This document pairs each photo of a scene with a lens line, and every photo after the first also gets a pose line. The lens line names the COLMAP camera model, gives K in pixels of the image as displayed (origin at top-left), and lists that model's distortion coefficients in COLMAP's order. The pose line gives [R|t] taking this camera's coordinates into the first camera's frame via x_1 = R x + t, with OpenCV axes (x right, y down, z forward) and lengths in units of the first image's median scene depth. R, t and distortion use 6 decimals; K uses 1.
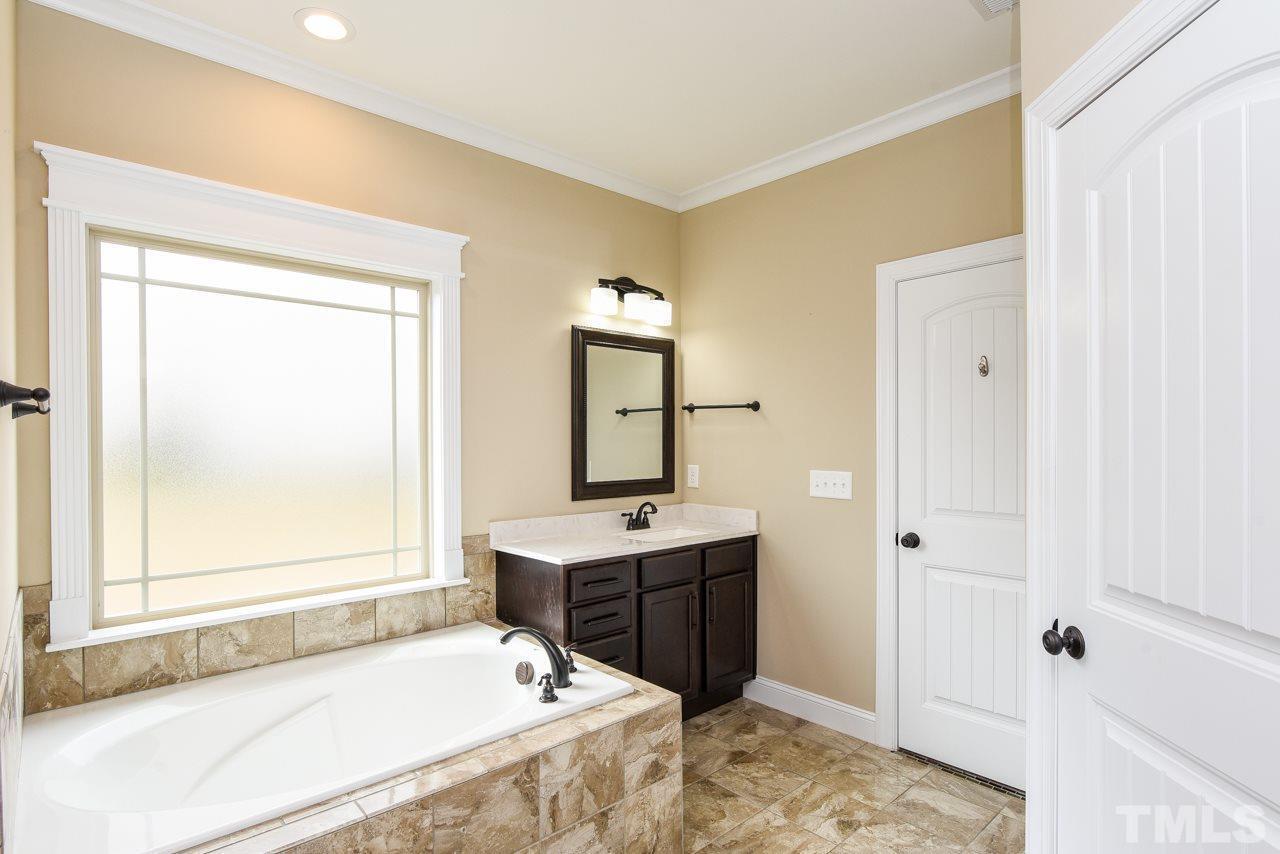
lens RADIAL K [[632.7, 0, 616.3], [0, 632.7, 444.7], [0, 0, 1]] dist [-0.005618, -0.000974]
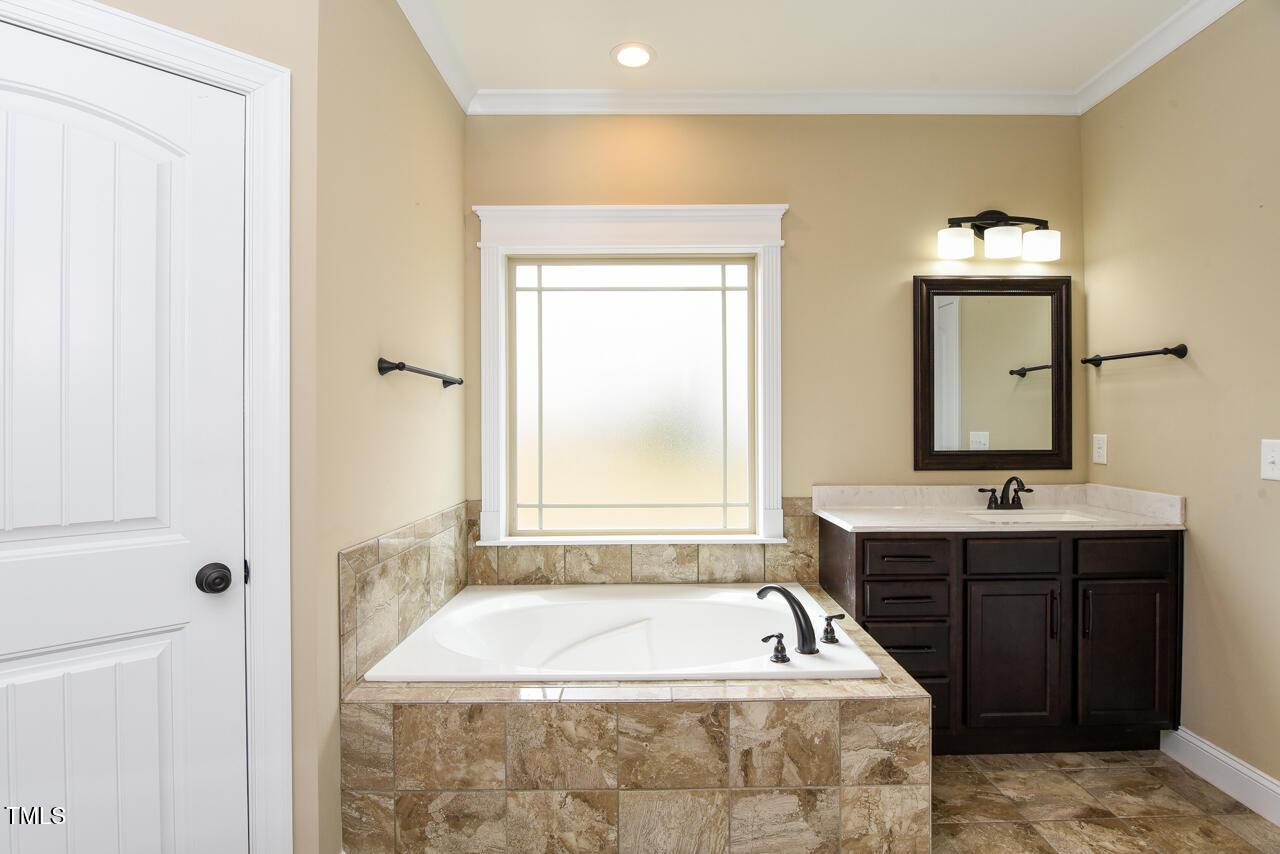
lens RADIAL K [[622.2, 0, 672.0], [0, 622.2, 426.0], [0, 0, 1]] dist [-0.018267, -0.000691]
pose [[0.765010, 0.001025, -0.644018, 0.294481], [-0.002602, 0.999995, -0.001499, 0.034733], [0.644014, 0.002822, 0.765009, 0.124555]]
